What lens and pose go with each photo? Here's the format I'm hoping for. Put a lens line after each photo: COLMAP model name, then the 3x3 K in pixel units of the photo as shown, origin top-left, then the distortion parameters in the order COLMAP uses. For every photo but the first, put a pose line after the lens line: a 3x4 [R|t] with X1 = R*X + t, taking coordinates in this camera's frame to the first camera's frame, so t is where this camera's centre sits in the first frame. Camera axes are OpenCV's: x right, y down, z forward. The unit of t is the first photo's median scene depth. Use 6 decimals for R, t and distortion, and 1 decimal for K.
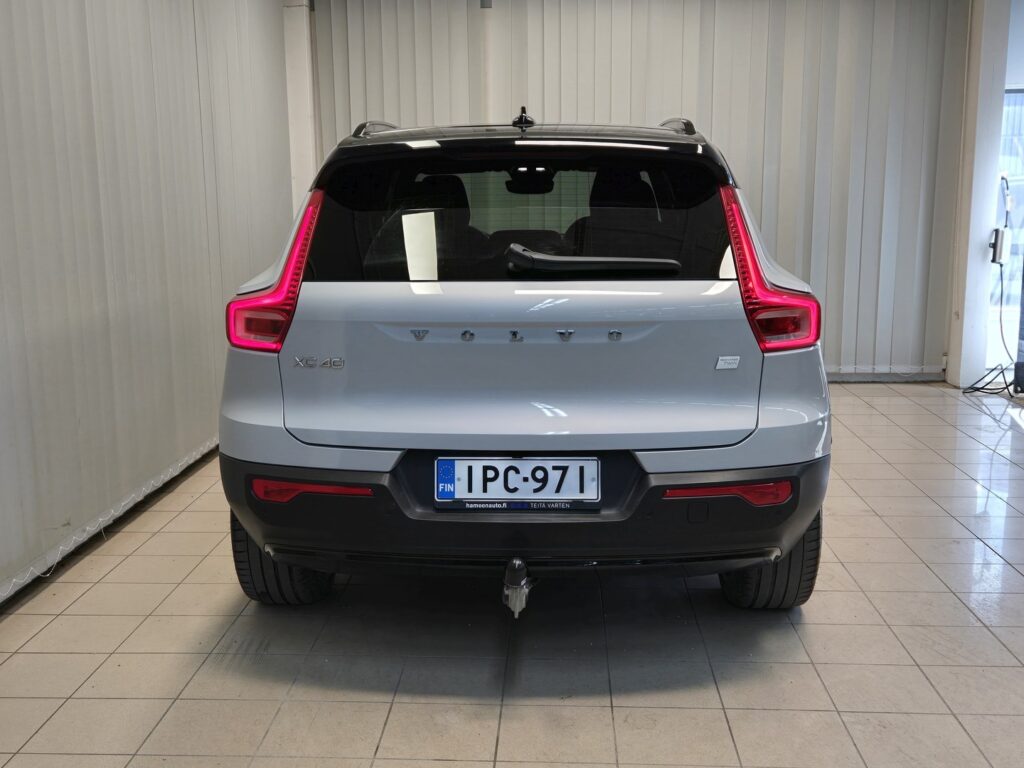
lens RADIAL K [[1043.7, 0, 512.0], [0, 1043.7, 384.0], [0, 0, 1]] dist [-0.002095, -0.005171]
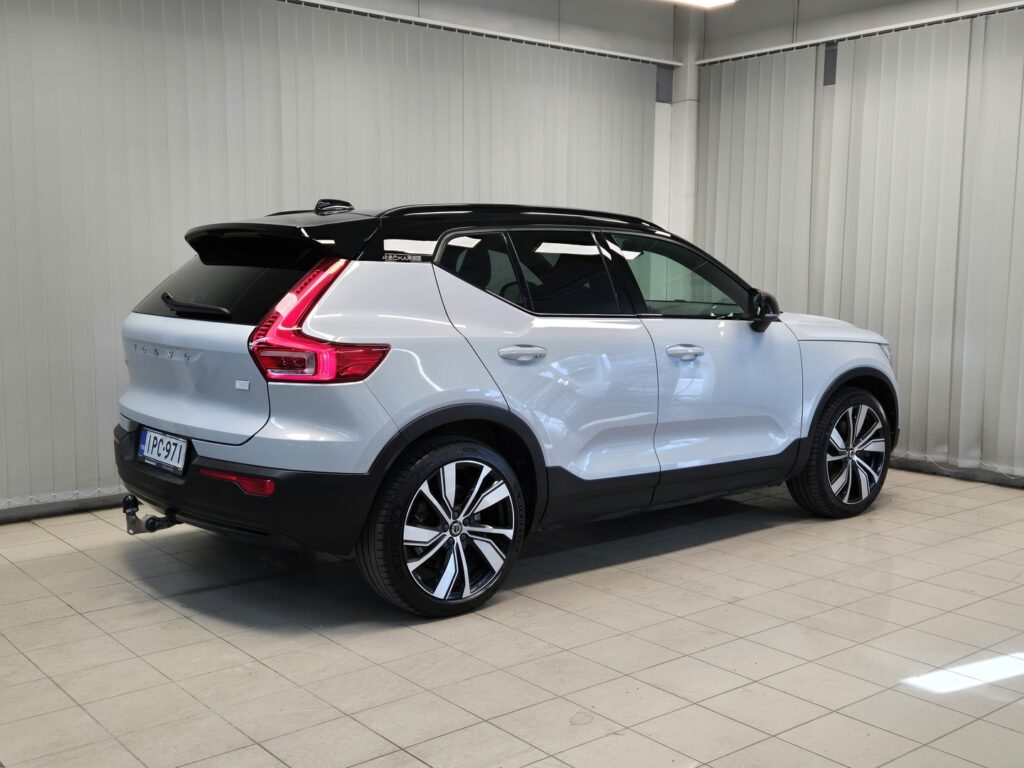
lens RADIAL K [[1043.7, 0, 512.0], [0, 1043.7, 384.0], [0, 0, 1]] dist [-0.002095, -0.005171]
pose [[0.699575, 0.095183, -0.708192, 1.106848], [-0.138756, 0.990319, -0.003966, -0.050984], [0.700958, 0.101041, 0.706009, 0.212847]]
